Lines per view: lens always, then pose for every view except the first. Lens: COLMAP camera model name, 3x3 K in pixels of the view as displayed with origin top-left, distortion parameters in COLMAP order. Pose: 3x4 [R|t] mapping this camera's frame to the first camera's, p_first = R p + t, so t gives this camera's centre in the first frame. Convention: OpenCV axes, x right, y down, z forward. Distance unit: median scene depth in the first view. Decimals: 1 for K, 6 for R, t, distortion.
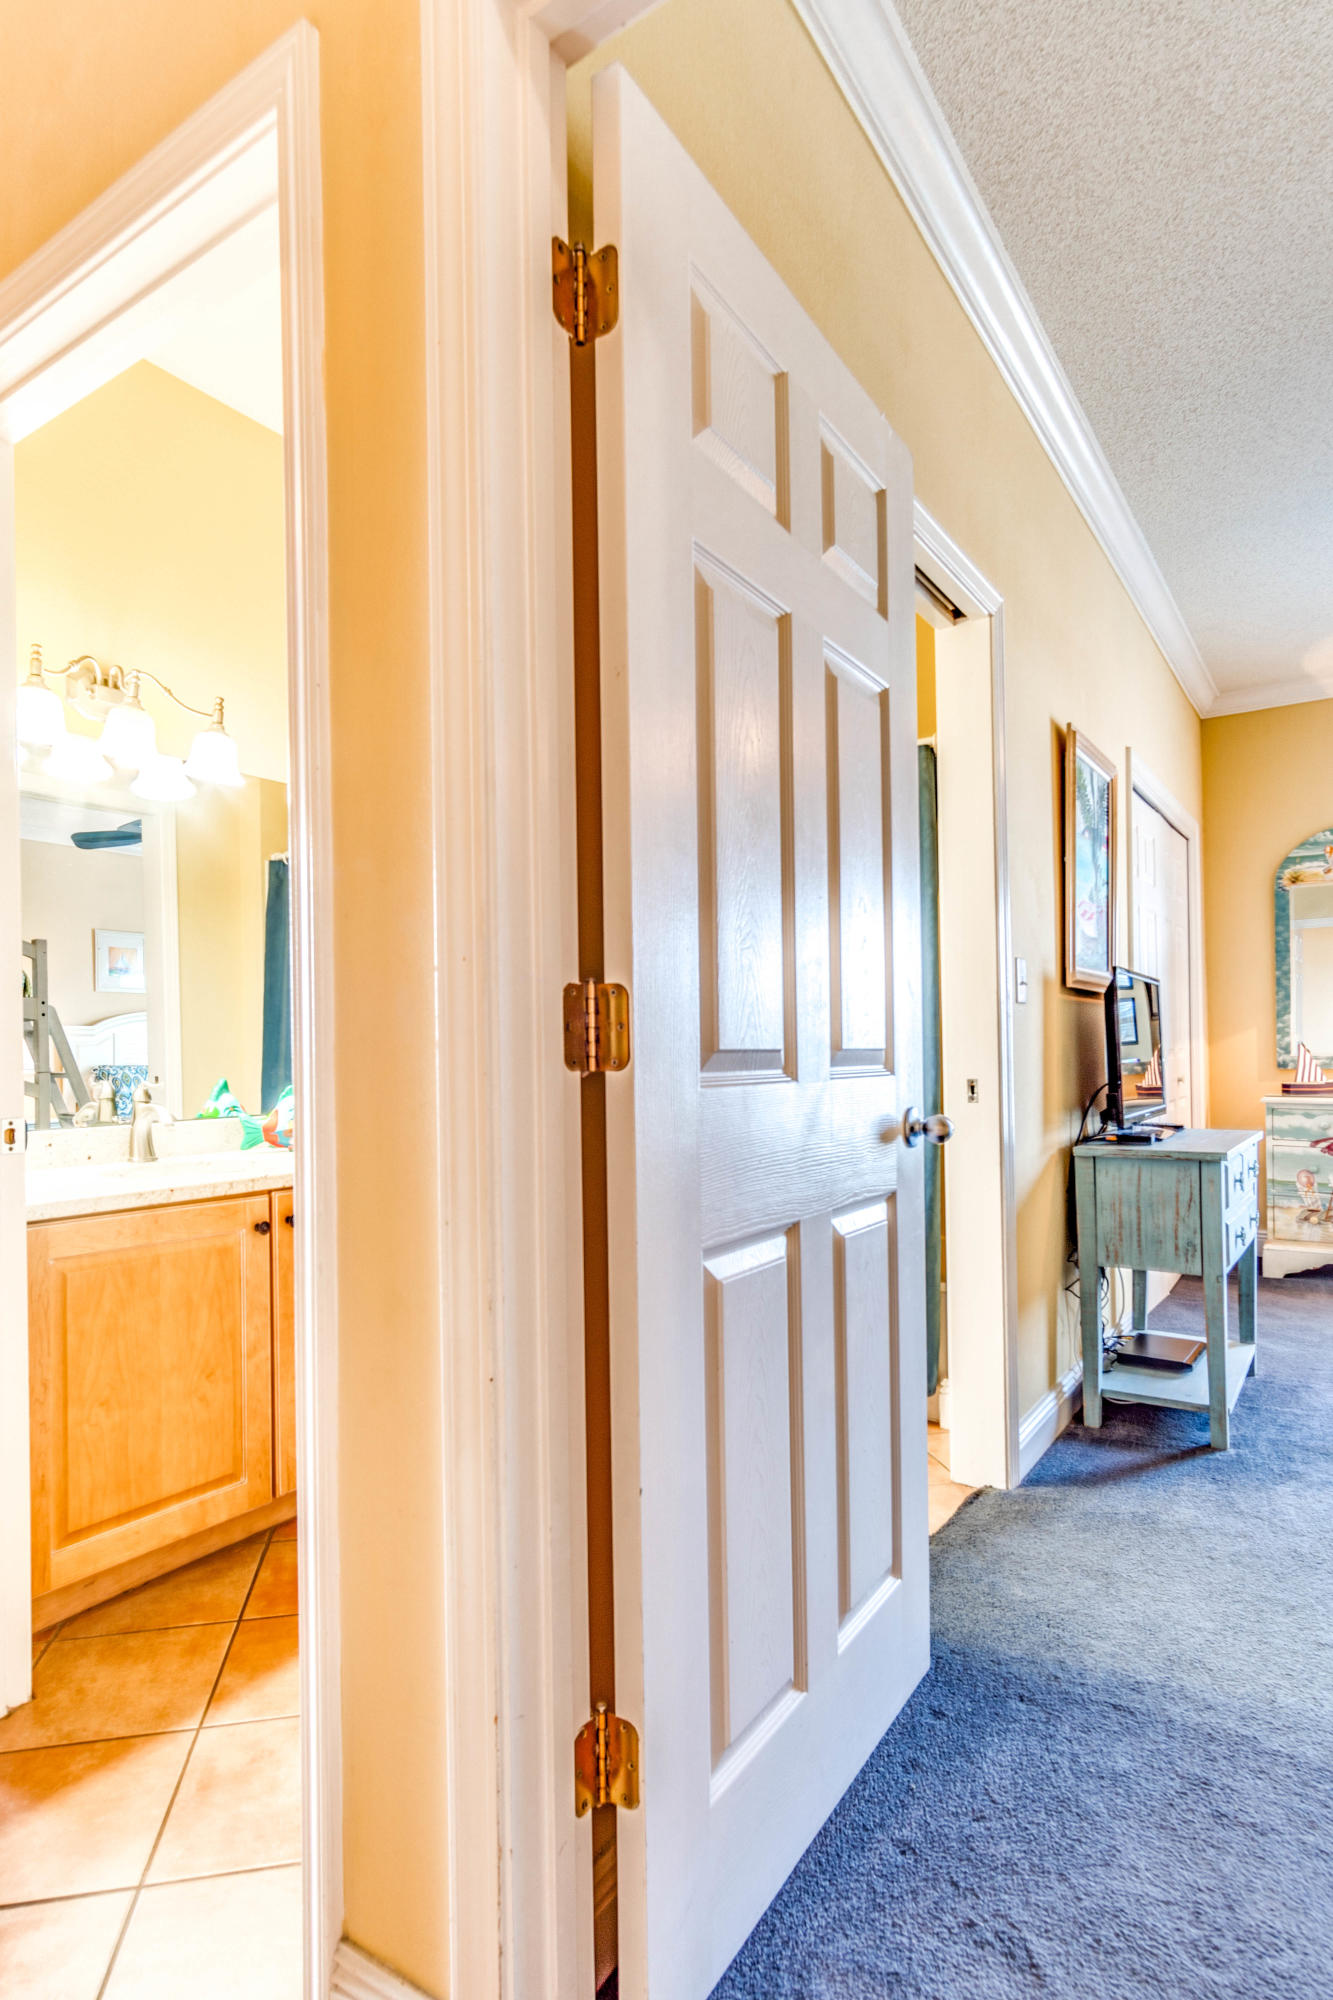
lens RADIAL K [[1076.2, 0, 657.8], [0, 1076.2, 1010.1], [0, 0, 1]] dist [0.001405, 0.005074]
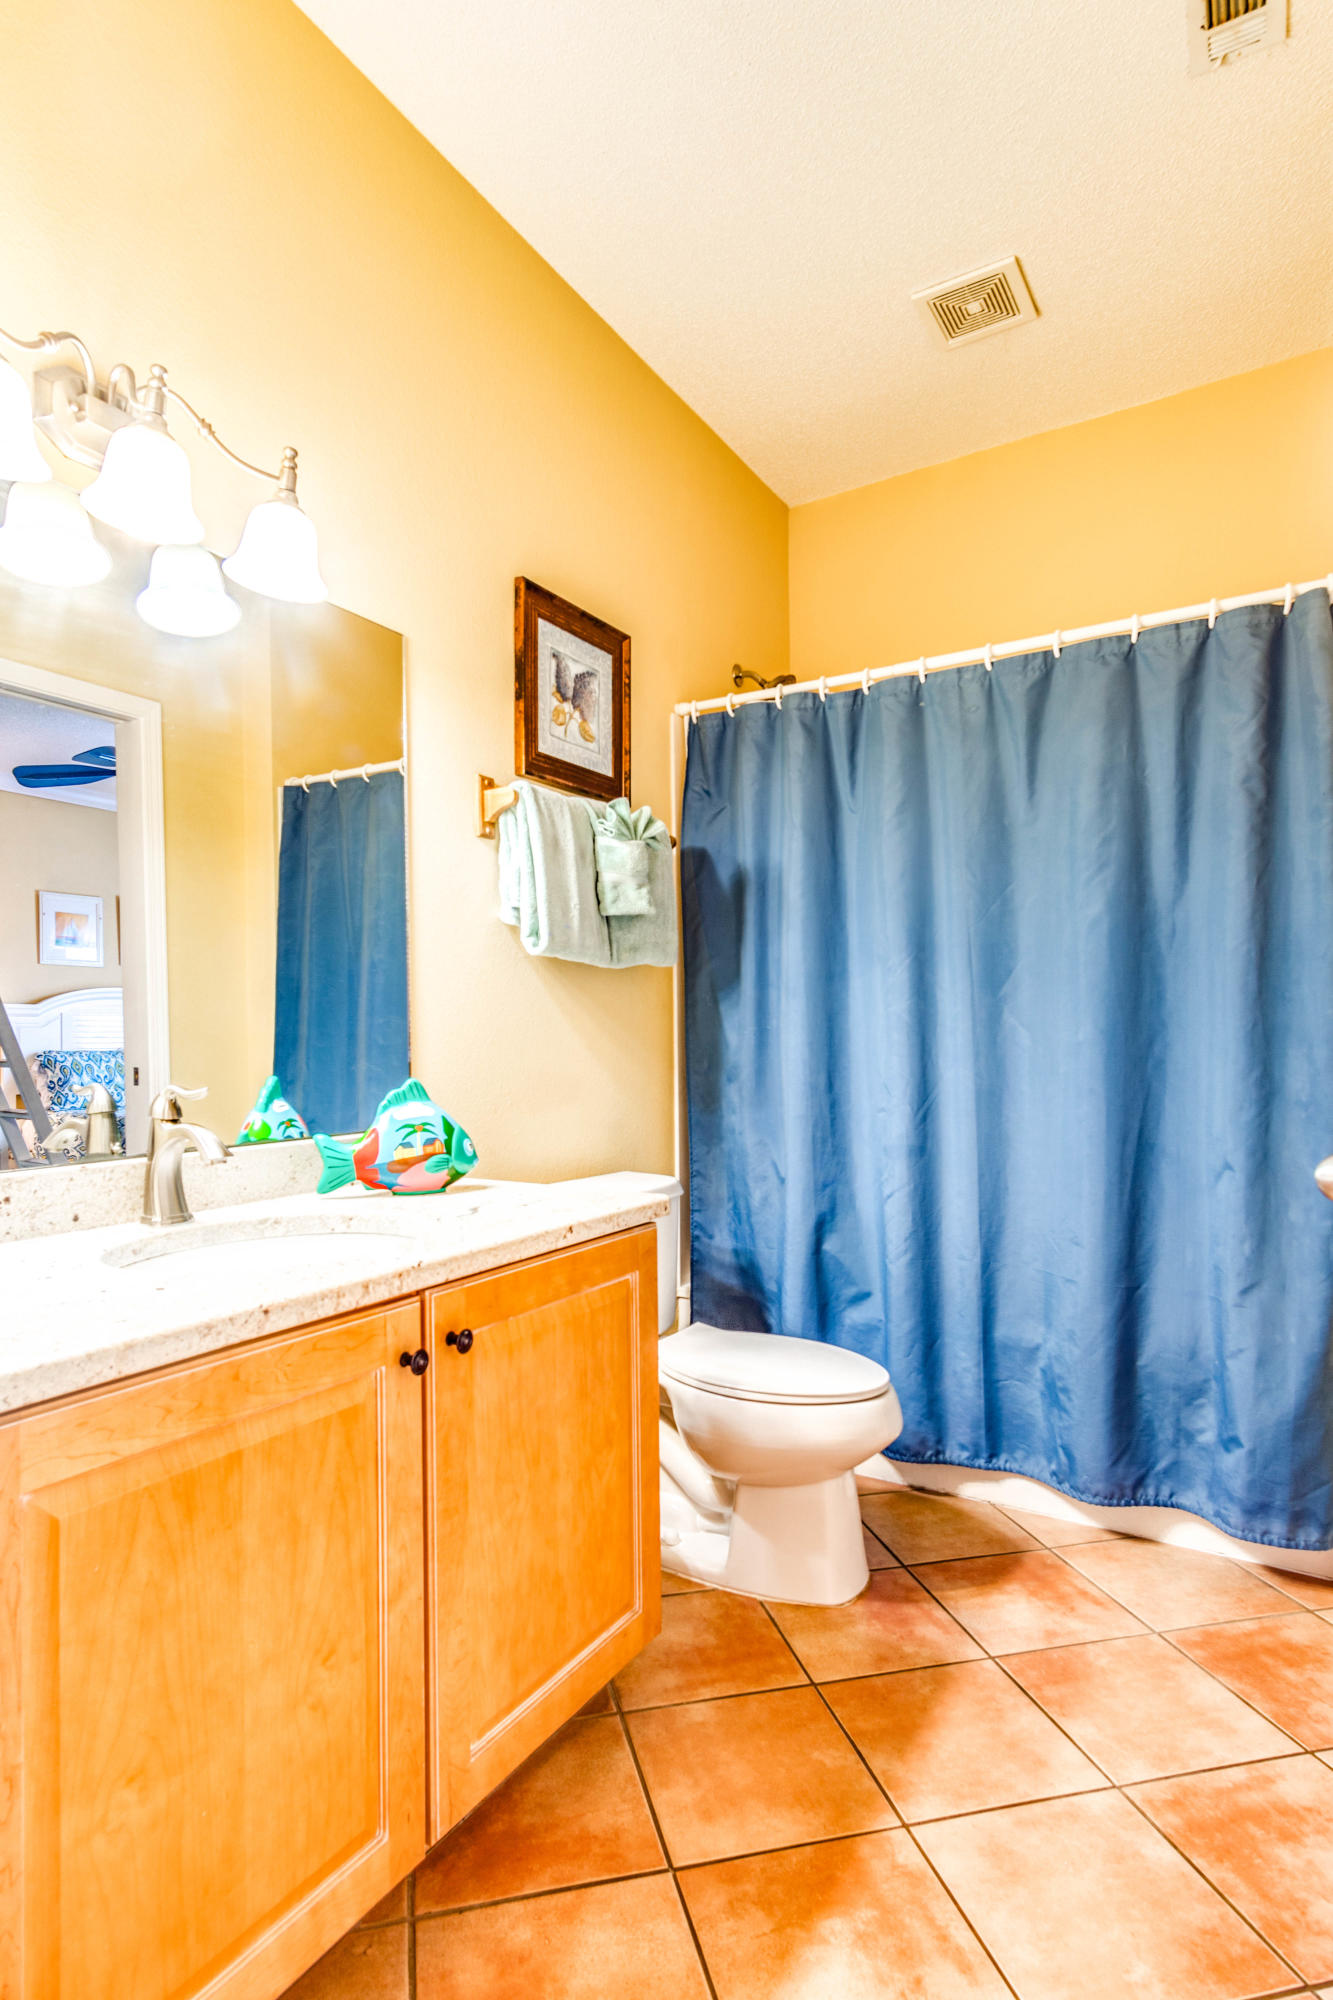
lens RADIAL K [[1076.2, 0, 658.2], [0, 1076.2, 1010.0], [0, 0, 1]] dist [0.001405, 0.005074]
pose [[0.998796, 0.006437, 0.048629, -0.275224], [-0.007035, 0.999901, 0.012147, 0.018431], [-0.048546, -0.012474, 0.998743, 0.461110]]
